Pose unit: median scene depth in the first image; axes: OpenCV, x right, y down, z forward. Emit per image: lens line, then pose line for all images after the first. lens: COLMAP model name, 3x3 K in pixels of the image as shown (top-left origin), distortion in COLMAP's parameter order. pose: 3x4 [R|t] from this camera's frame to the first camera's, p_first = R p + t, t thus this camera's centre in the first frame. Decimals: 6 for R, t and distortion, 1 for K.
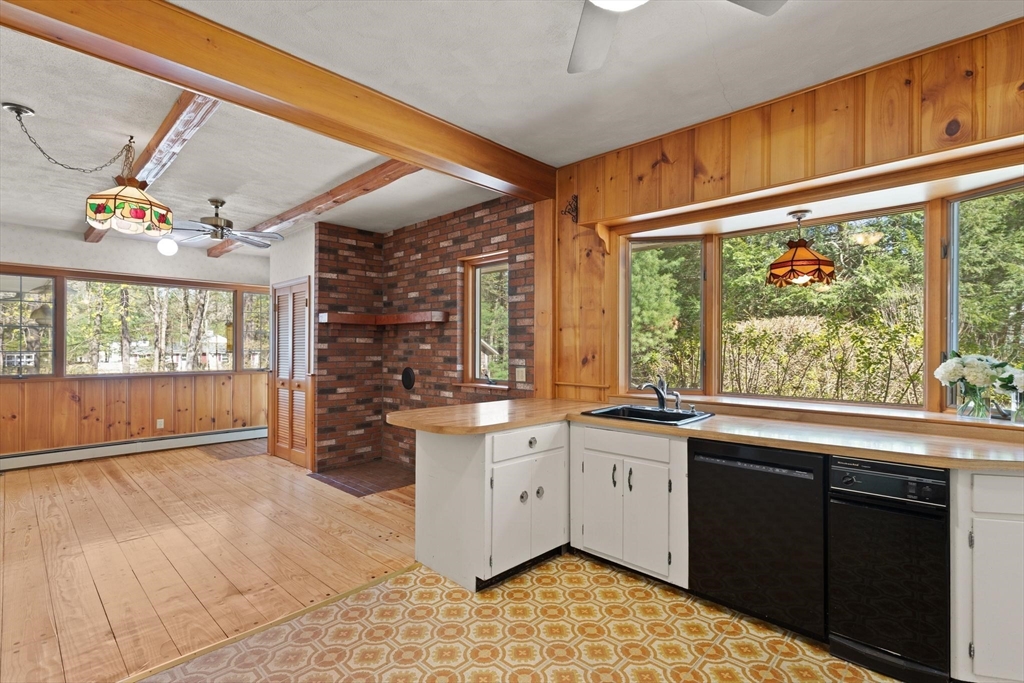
lens RADIAL K [[468.7, 0, 516.1], [0, 468.7, 348.9], [0, 0, 1]] dist [-0.002595, 0.001113]
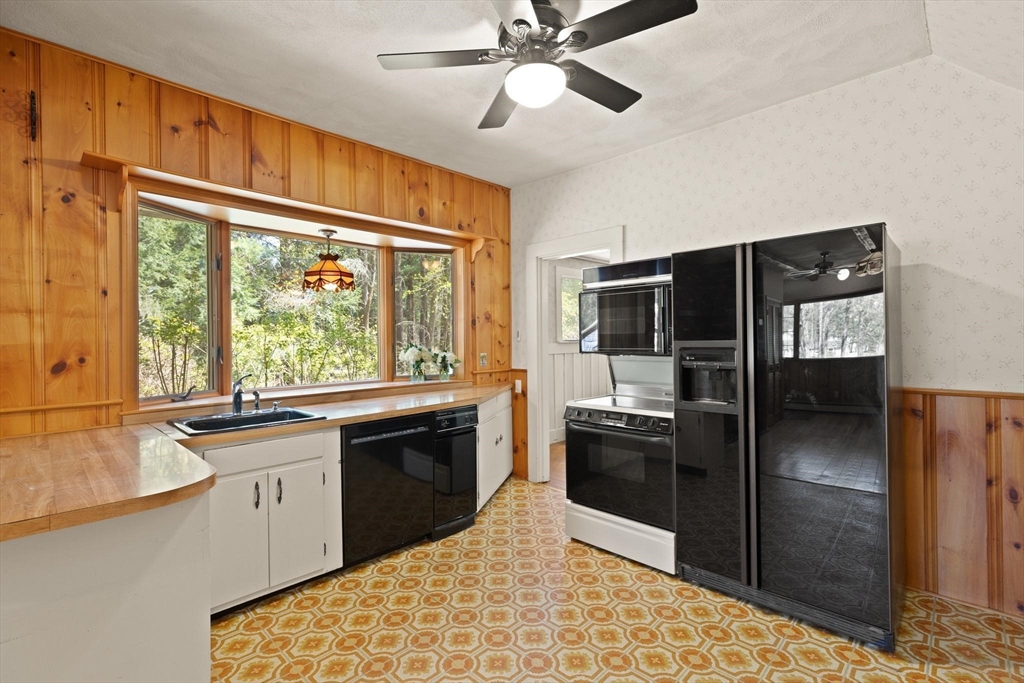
lens RADIAL K [[468.7, 0, 511.1], [0, 468.7, 339.3], [0, 0, 1]] dist [-0.002595, 0.001113]
pose [[0.017155, -0.008108, 0.999820, -0.408734], [0.011808, 0.999899, 0.007906, -0.009085], [-0.999783, 0.011670, 0.017249, 0.341486]]
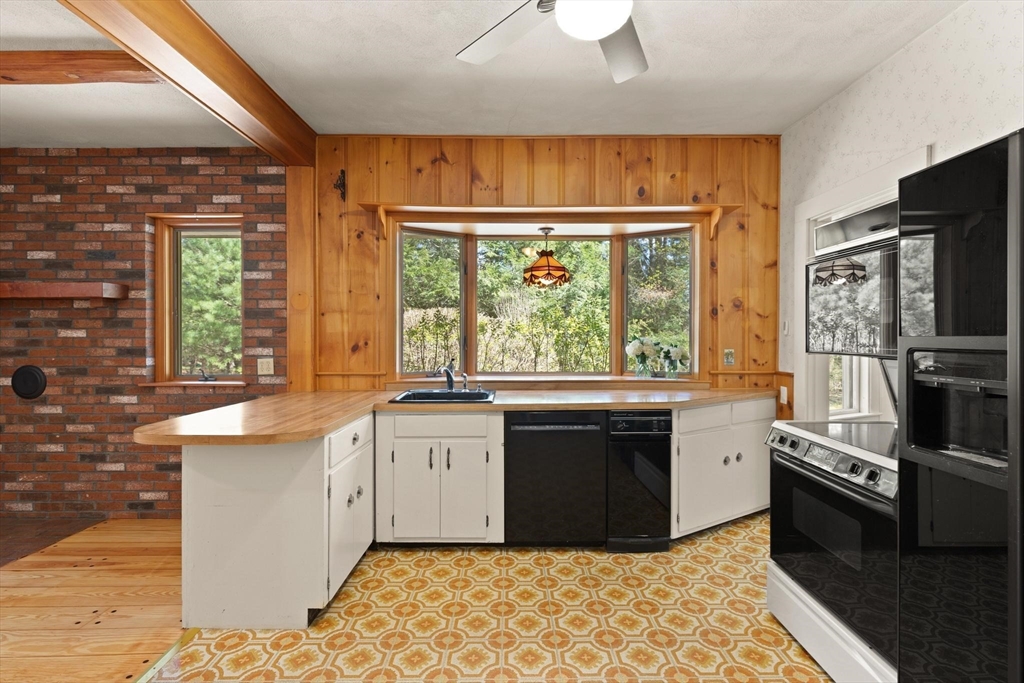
lens RADIAL K [[468.7, 0, 509.0], [0, 468.7, 334.3], [0, 0, 1]] dist [-0.002595, 0.001113]
pose [[0.731189, -0.006544, 0.682143, -0.238146], [0.005137, 0.999978, 0.004087, -0.003813], [-0.682155, 0.000516, 0.731207, 0.085395]]
